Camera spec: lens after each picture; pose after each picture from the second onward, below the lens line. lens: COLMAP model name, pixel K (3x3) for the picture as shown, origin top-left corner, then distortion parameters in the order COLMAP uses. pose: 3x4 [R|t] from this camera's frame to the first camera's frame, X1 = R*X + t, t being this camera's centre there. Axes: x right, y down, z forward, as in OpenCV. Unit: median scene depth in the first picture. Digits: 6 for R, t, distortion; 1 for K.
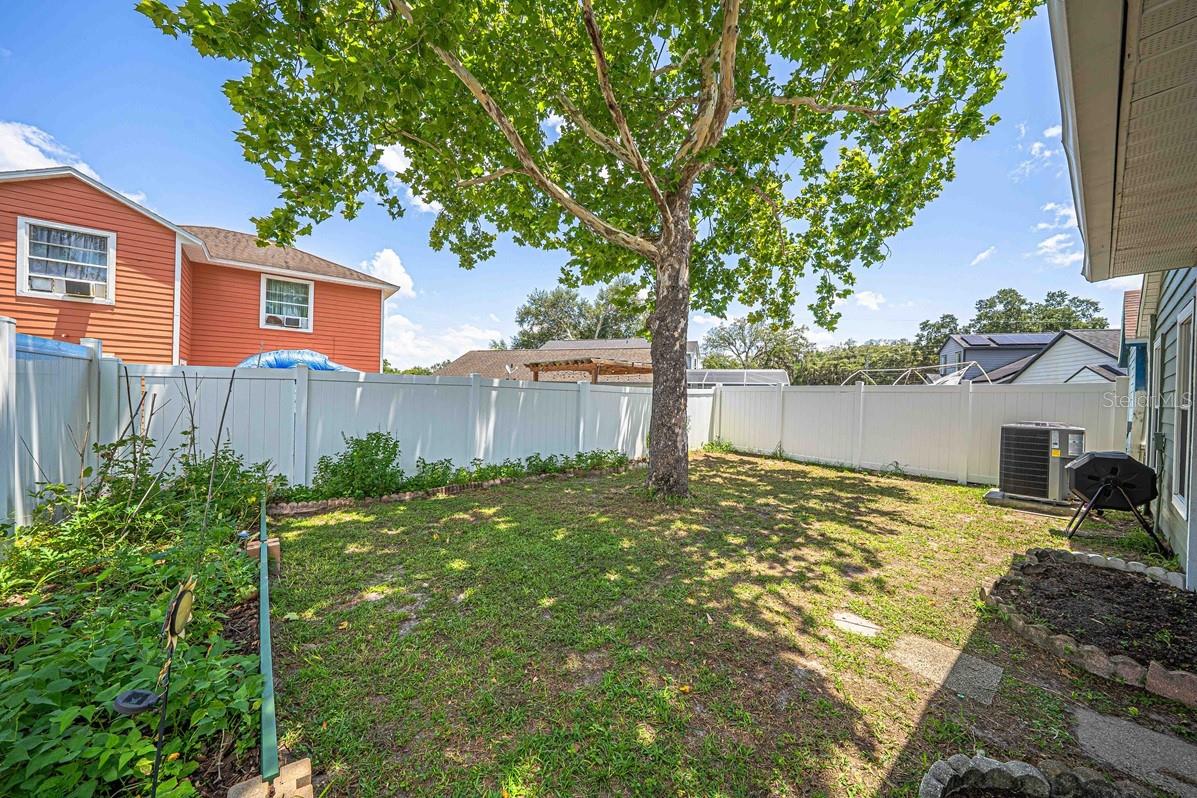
lens RADIAL K [[412.8, 0, 575.4], [0, 412.8, 392.1], [0, 0, 1]] dist [0.009807, 0.000082]
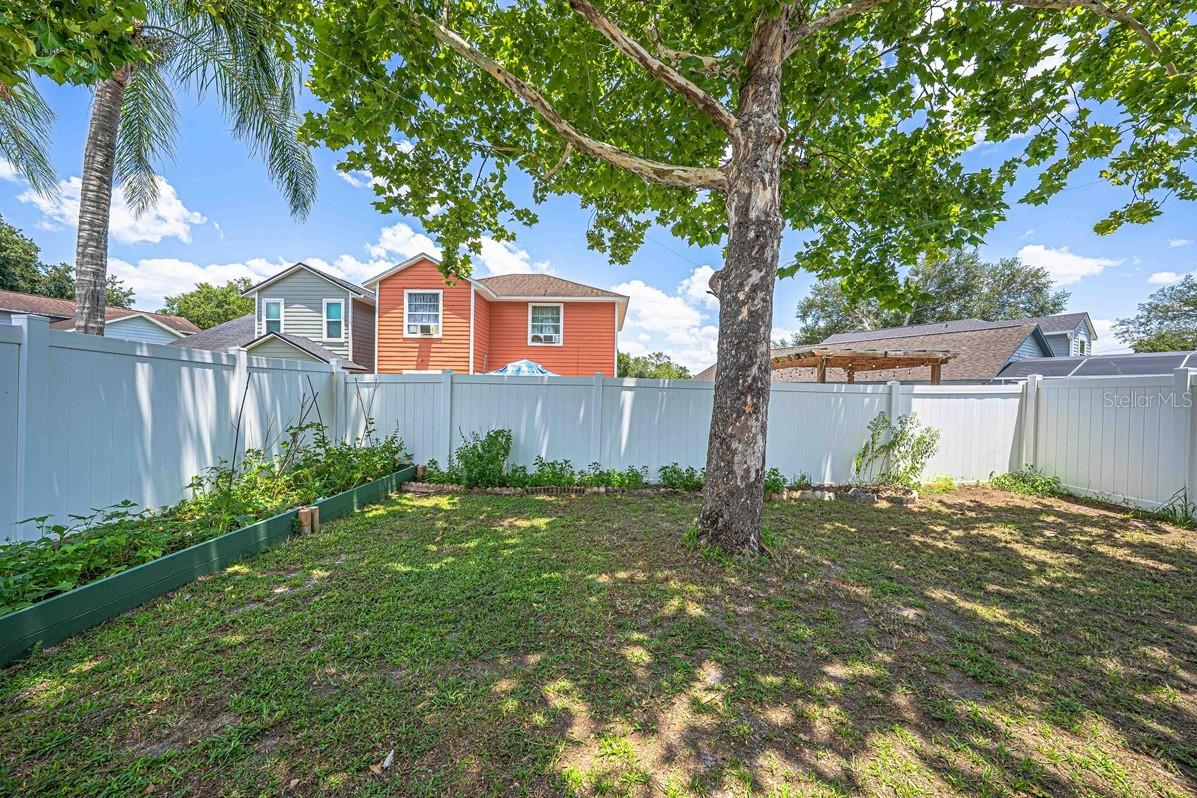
lens RADIAL K [[406.3, 0, 599.9], [0, 406.3, 393.1], [0, 0, 1]] dist [-0.001287, 0.000002]
pose [[0.793311, -0.009894, -0.608736, 0.174715], [0.004057, 0.999932, -0.010965, 0.006829], [0.608803, 0.006229, 0.793297, 0.141223]]
